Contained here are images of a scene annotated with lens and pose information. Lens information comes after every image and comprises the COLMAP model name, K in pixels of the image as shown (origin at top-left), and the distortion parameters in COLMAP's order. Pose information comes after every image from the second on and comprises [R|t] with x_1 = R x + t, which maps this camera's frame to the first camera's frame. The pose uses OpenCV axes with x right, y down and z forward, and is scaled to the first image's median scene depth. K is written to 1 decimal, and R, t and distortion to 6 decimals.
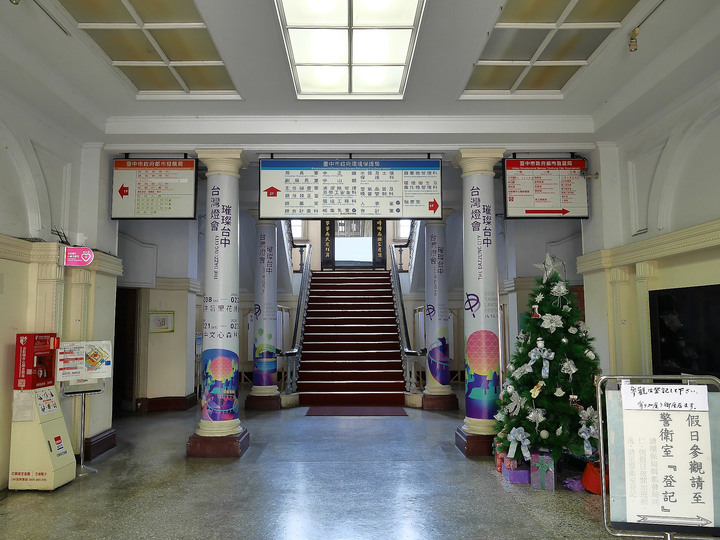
lens RADIAL K [[563.0, 0, 355.7], [0, 563.0, 273.3], [0, 0, 1]] dist [0.001889, 0.000223]
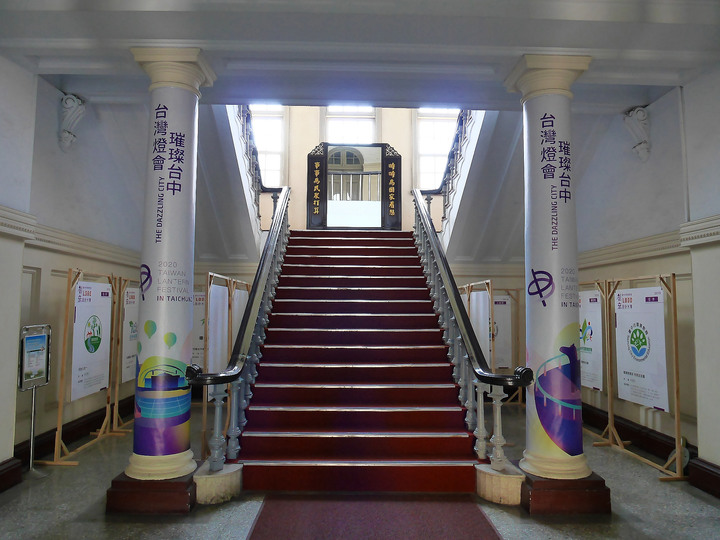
lens RADIAL K [[513.3, 0, 356.4], [0, 513.3, 271.8], [0, 0, 1]] dist [-0.043835, 0.020528]
pose [[0.999689, 0.014187, 0.020511, -0.030288], [-0.014496, 0.999782, 0.015031, 0.076640], [-0.020293, -0.015323, 0.999677, 0.884102]]
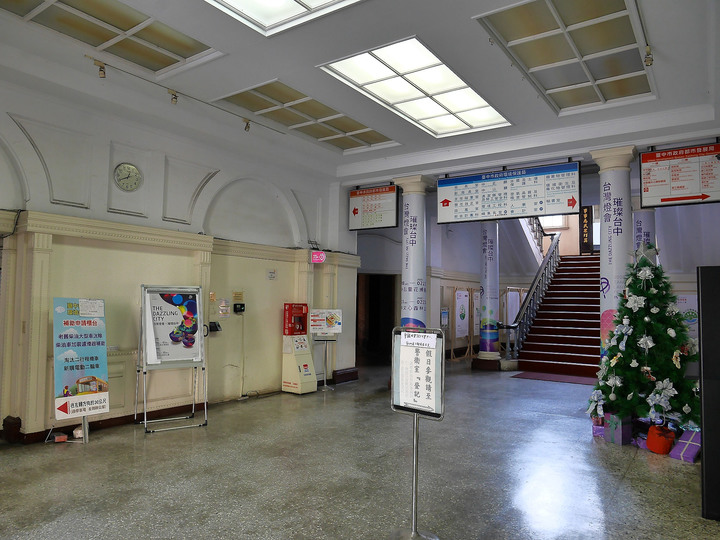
lens RADIAL K [[513.3, 0, 358.7], [0, 513.3, 271.8], [0, 0, 1]] dist [-0.043835, 0.020528]
pose [[0.817217, -0.015481, -0.576122, 0.374141], [0.031546, 0.999342, 0.017893, -0.008451], [0.575466, -0.032797, 0.817168, -0.120377]]
